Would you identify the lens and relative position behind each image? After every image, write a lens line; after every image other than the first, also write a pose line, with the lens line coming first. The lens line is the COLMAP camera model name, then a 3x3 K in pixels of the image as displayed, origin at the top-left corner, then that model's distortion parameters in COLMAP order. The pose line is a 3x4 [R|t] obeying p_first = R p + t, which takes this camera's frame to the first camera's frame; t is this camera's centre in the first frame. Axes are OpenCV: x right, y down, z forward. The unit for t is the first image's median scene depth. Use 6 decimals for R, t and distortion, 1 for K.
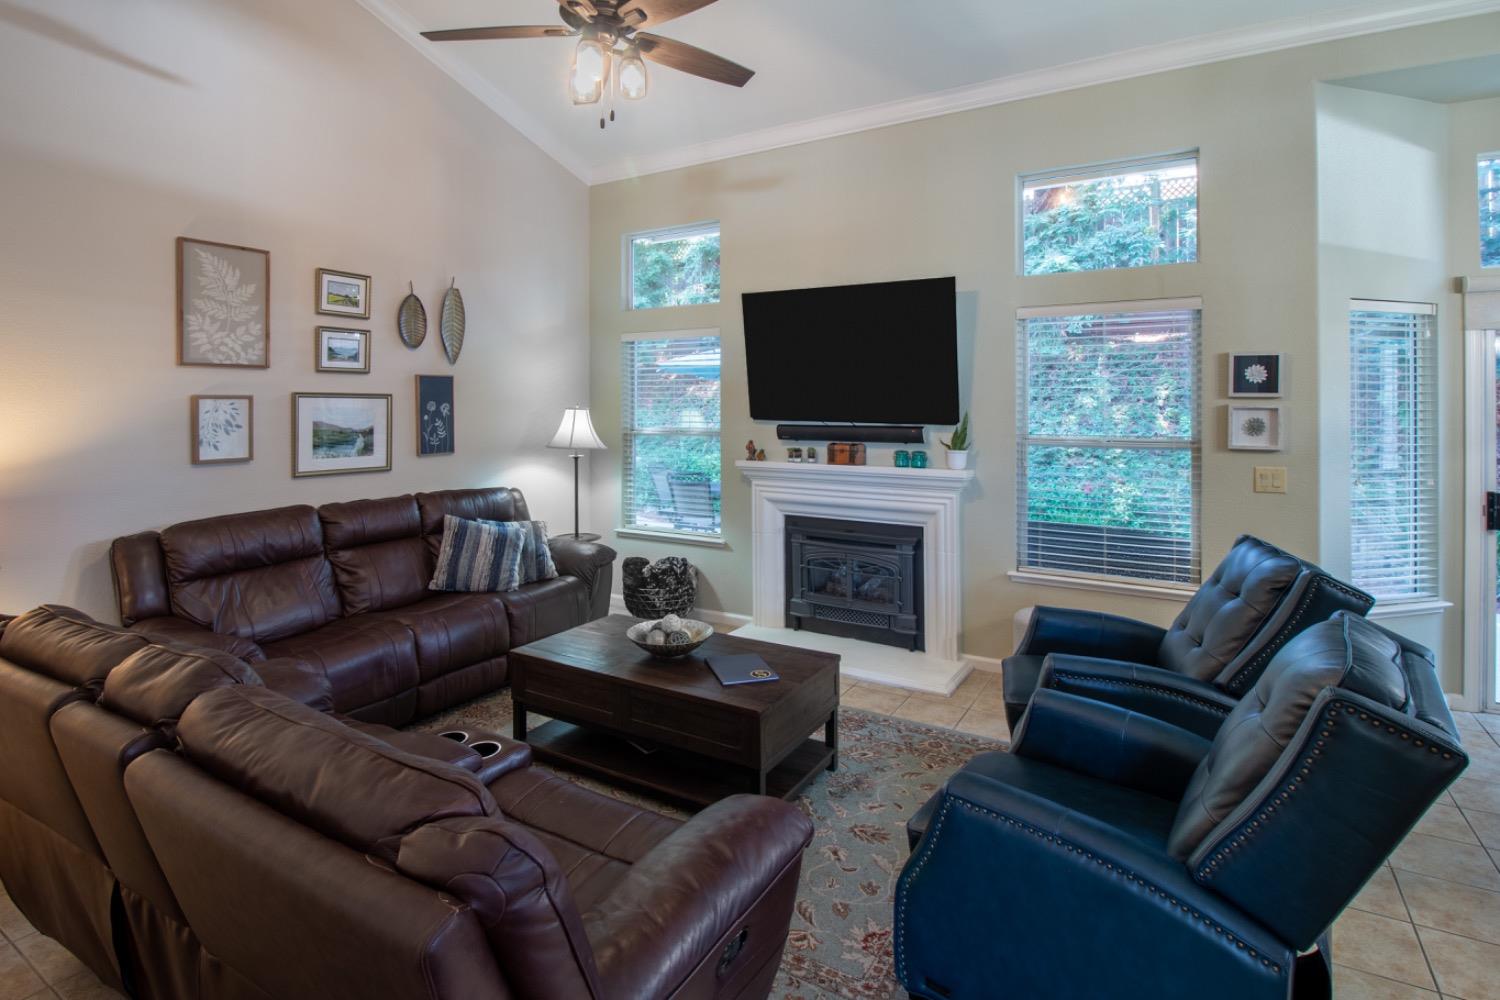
lens RADIAL K [[718.2, 0, 751.1], [0, 718.2, 428.8], [0, 0, 1]] dist [-0.004090, -0.001052]
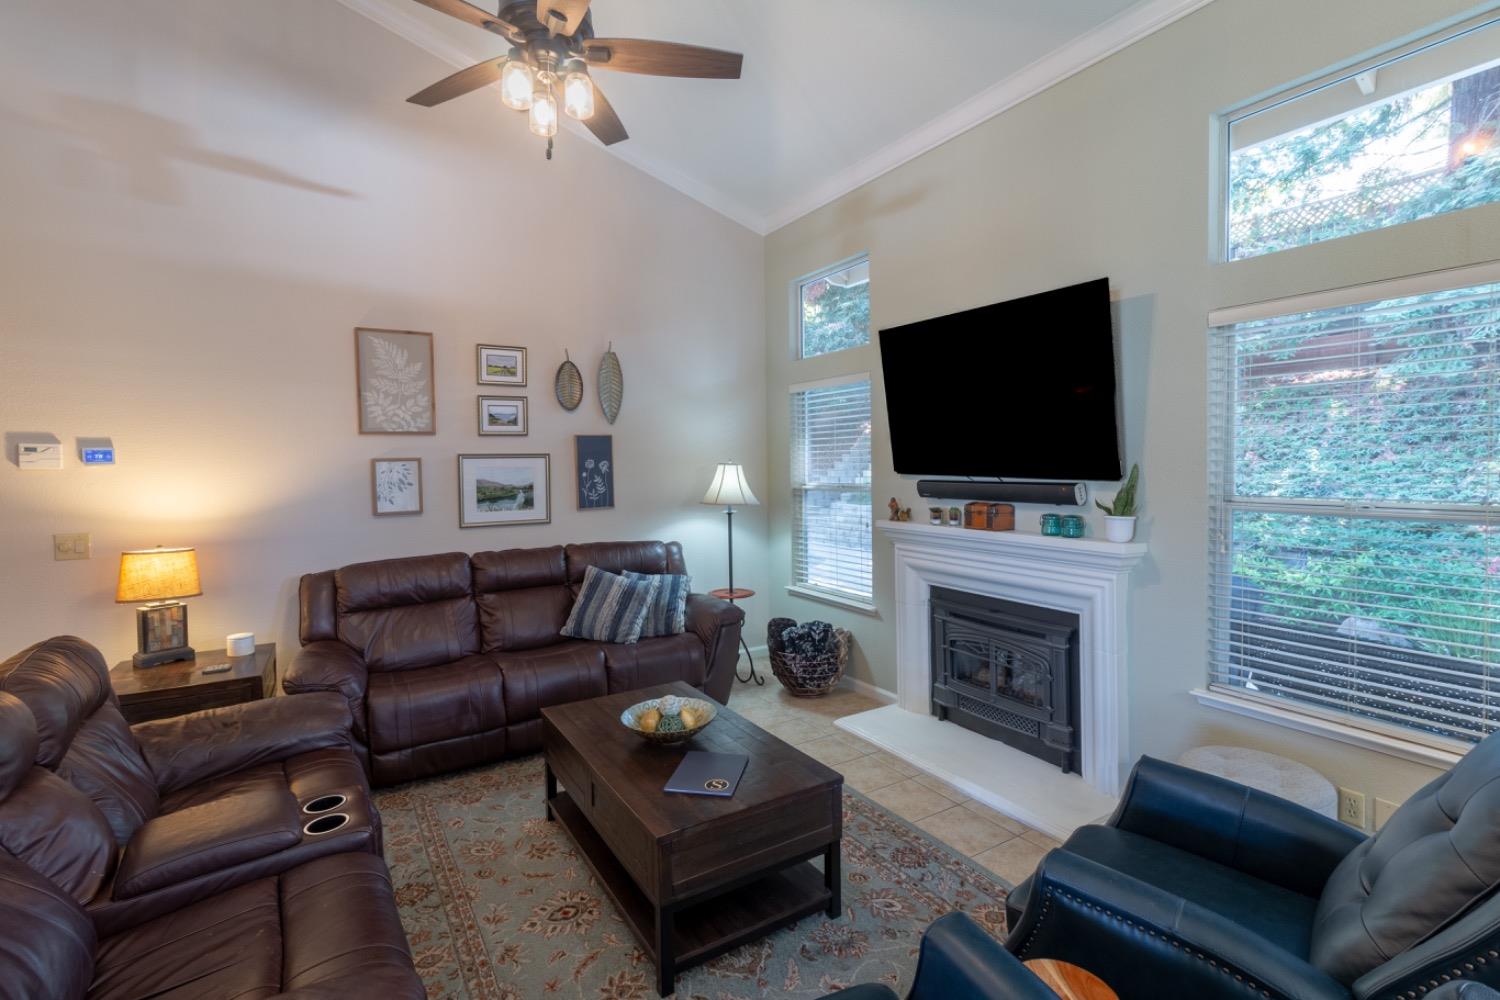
lens RADIAL K [[687.5, 0, 750.0], [0, 687.5, 500.0], [0, 0, 1]] dist [-0.000364, 0.000233]
pose [[0.897211, 0.010444, -0.441478, 0.248799], [0.002967, 0.999555, 0.029676, -0.007889], [0.441592, -0.027935, 0.896781, 0.195463]]
